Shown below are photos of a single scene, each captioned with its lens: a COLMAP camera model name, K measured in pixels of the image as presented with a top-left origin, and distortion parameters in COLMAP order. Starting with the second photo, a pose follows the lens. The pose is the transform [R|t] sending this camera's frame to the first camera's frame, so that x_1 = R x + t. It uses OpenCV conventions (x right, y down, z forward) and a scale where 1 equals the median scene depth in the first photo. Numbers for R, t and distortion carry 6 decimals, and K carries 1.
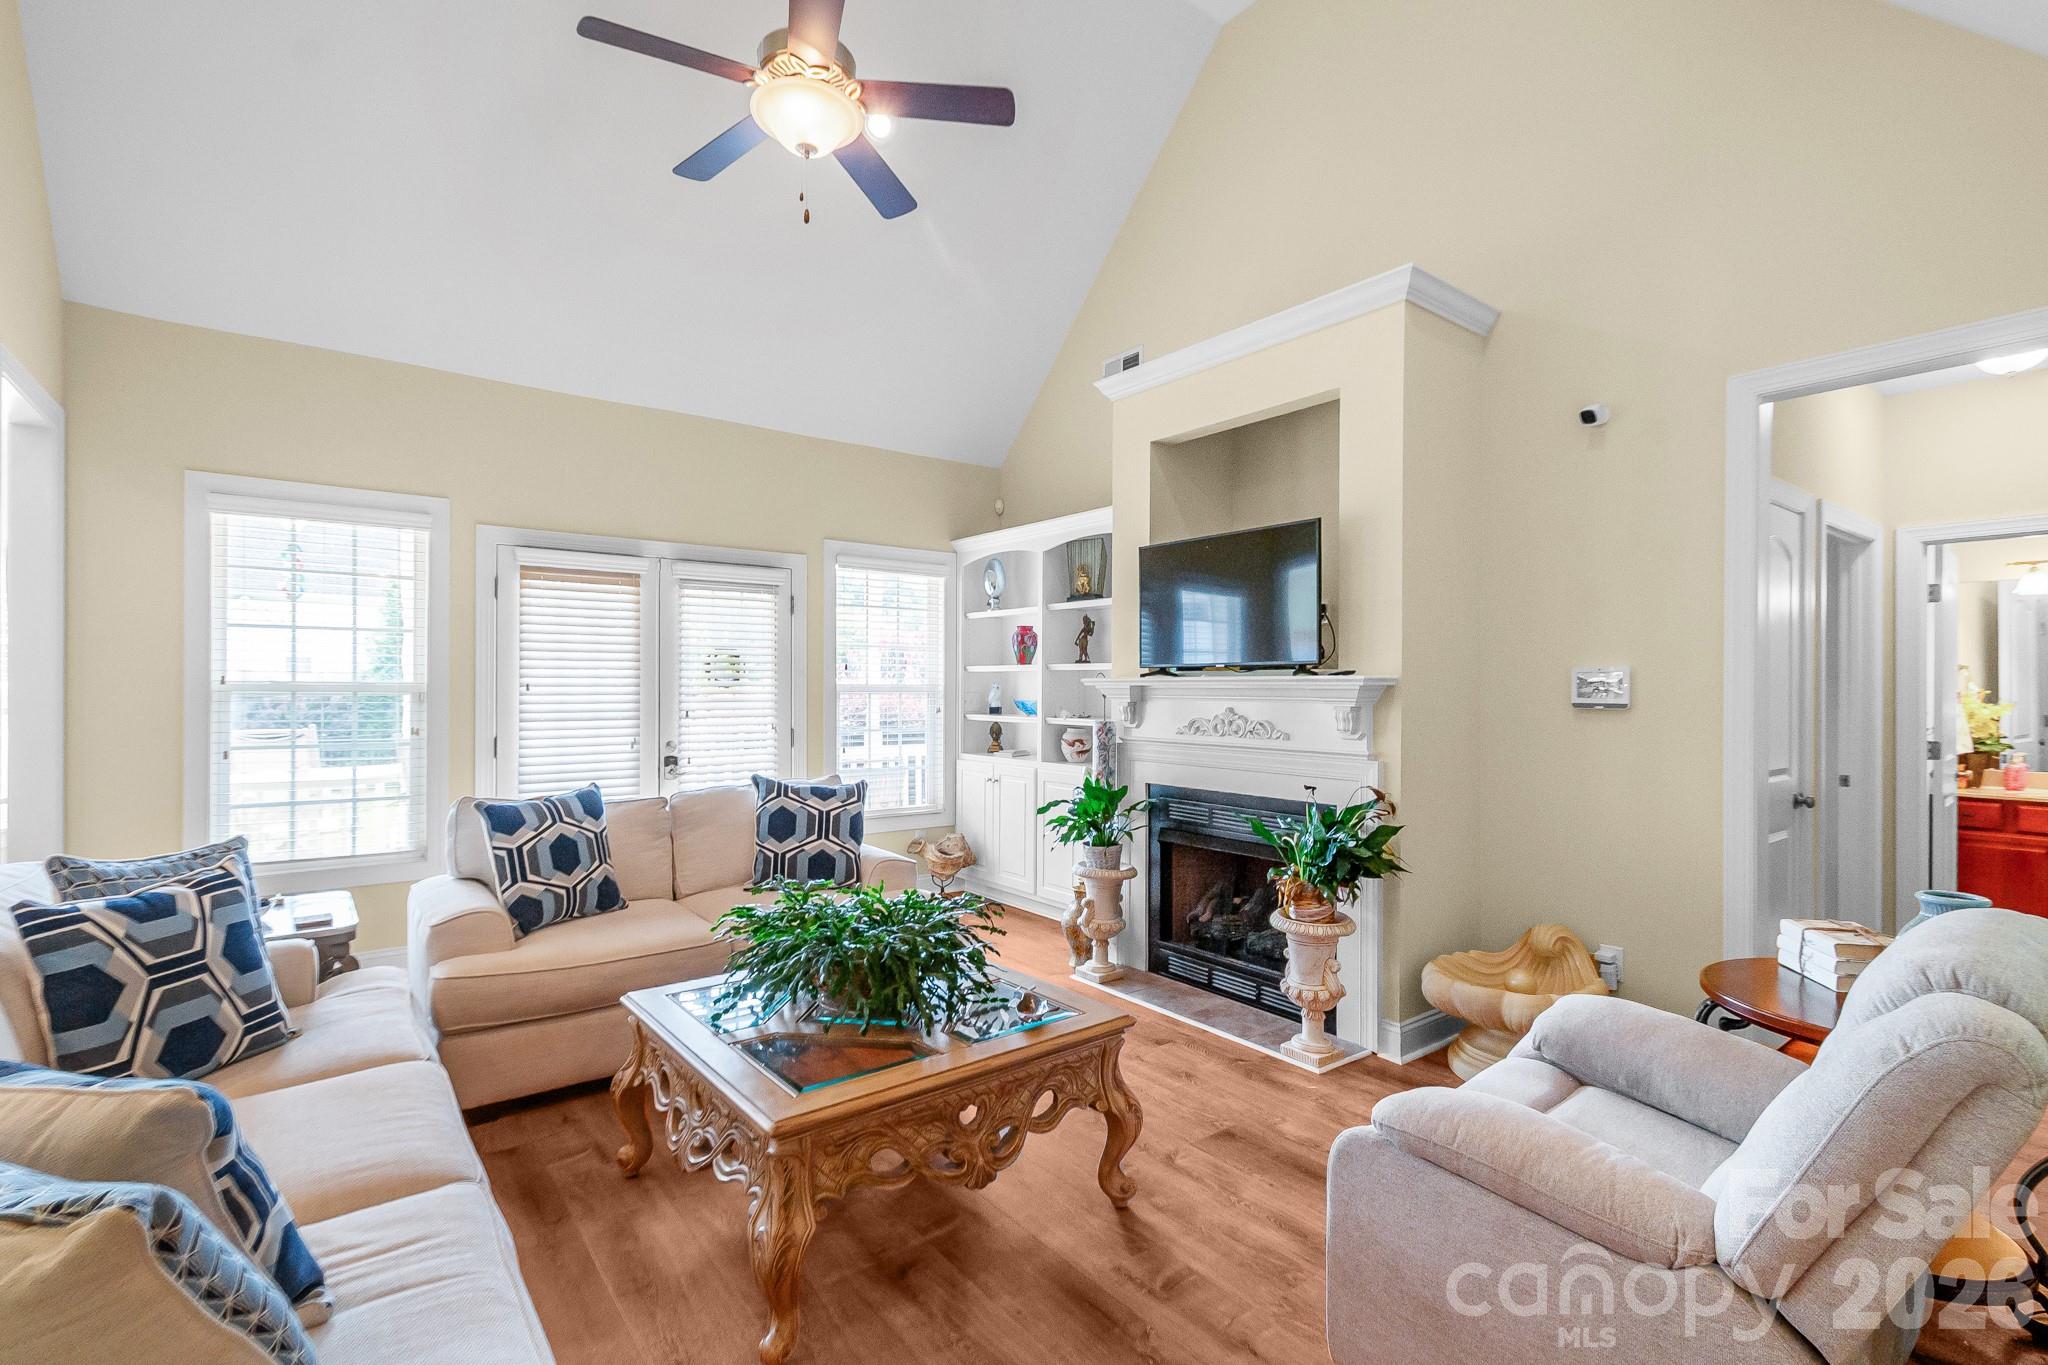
lens RADIAL K [[930.0, 0, 1024.0], [0, 930.0, 682.5], [0, 0, 1]] dist [-0.001425, -0.000190]
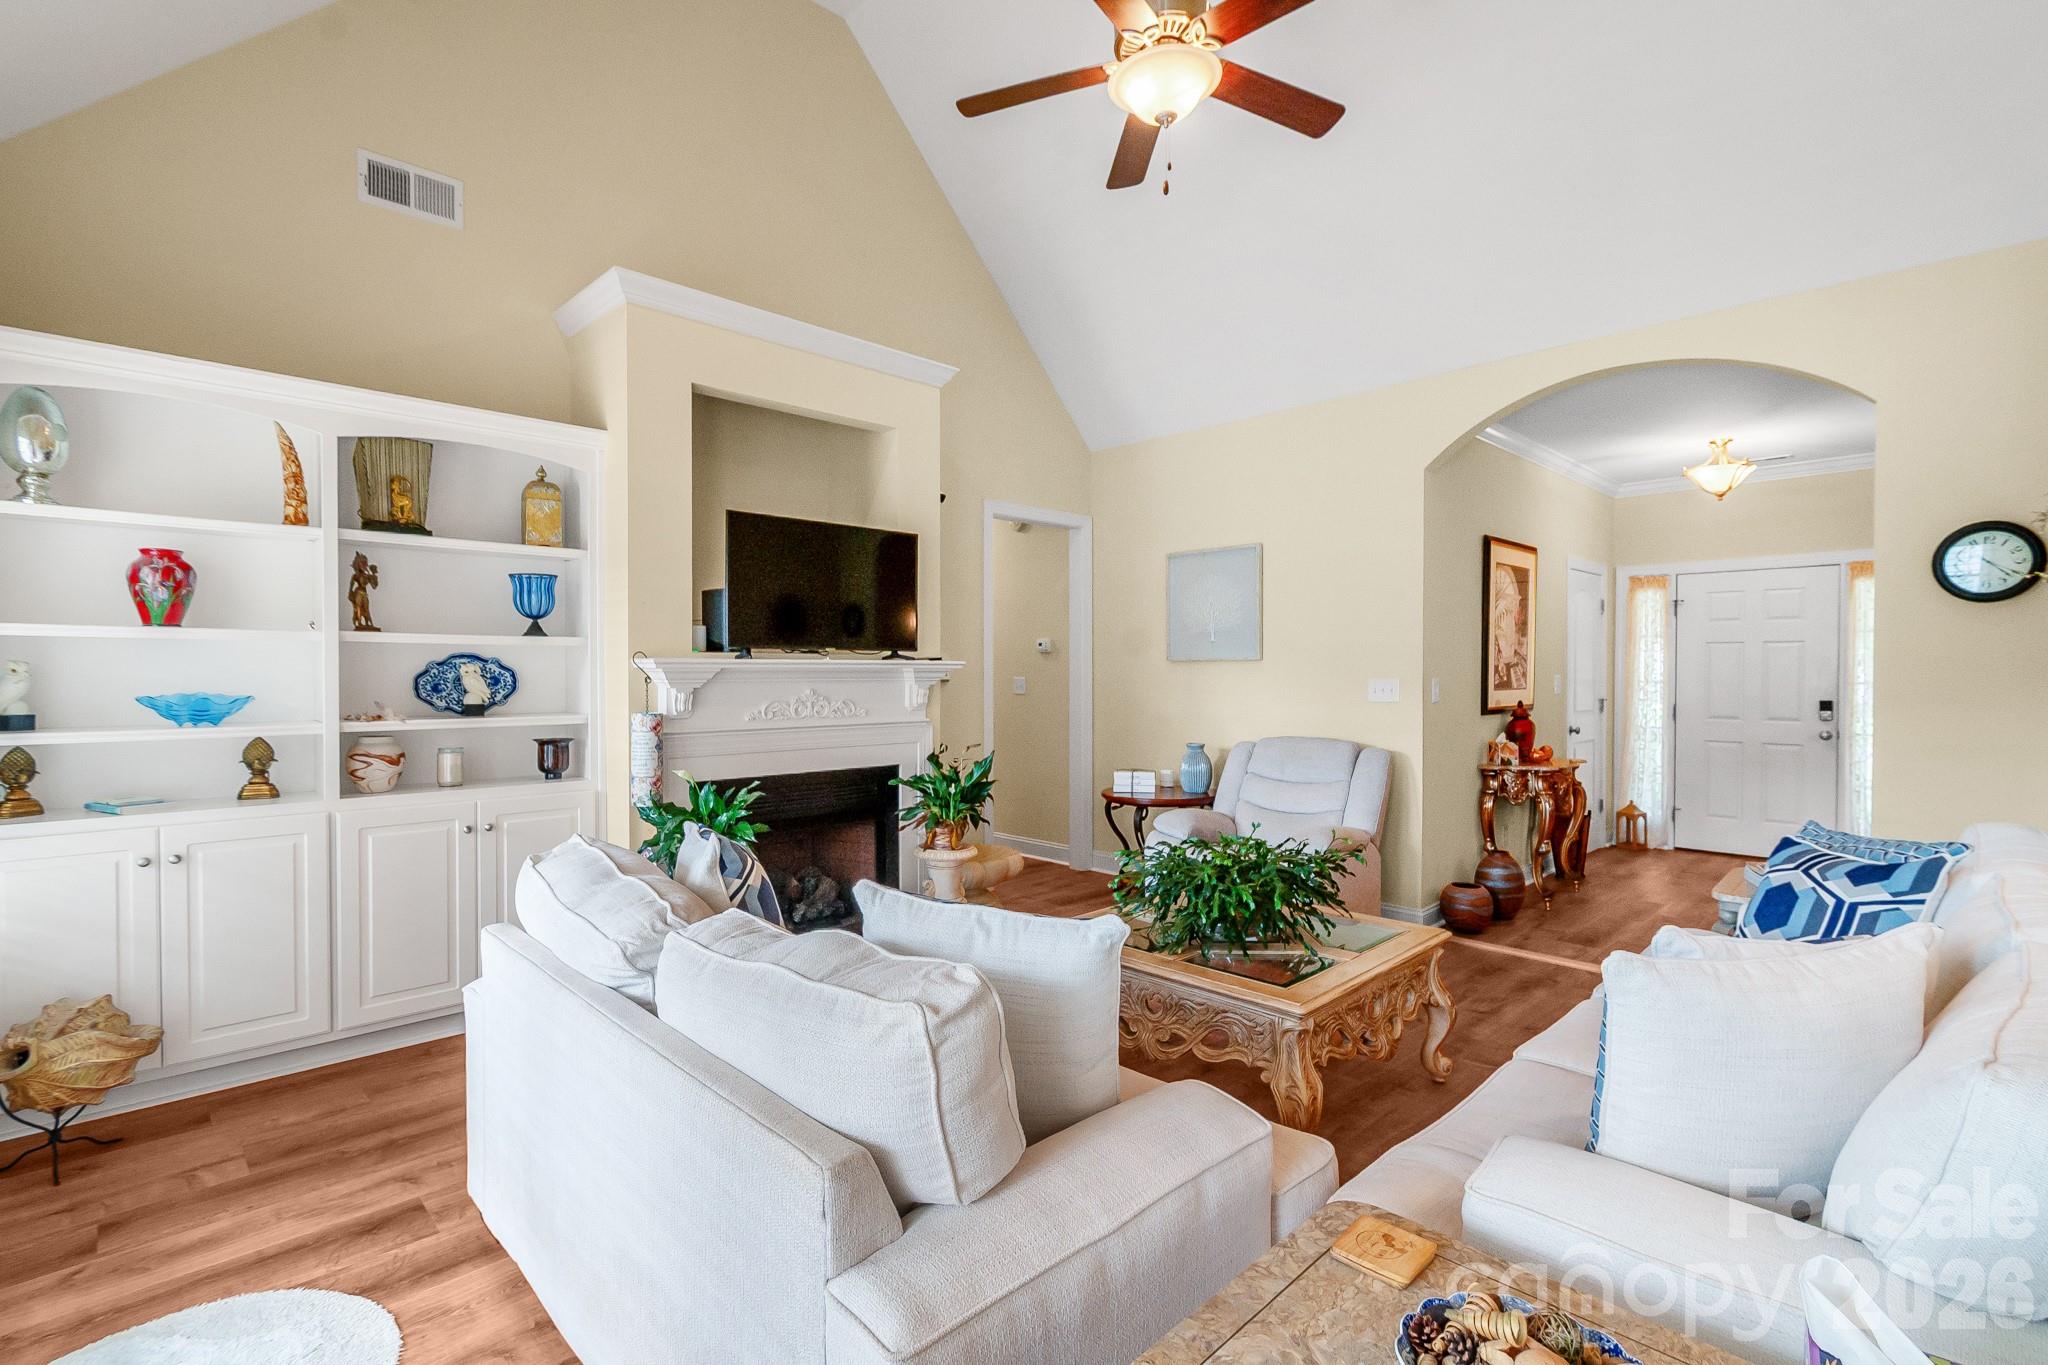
lens RADIAL K [[937.1, 0, 1027.4], [0, 937.1, 687.6], [0, 0, 1]] dist [0.001144, 0.000071]
pose [[-0.094760, -0.021016, 0.995278, -0.741438], [-0.002428, 0.999779, 0.020880, 0.002305], [-0.995497, -0.000438, -0.094790, 0.769296]]
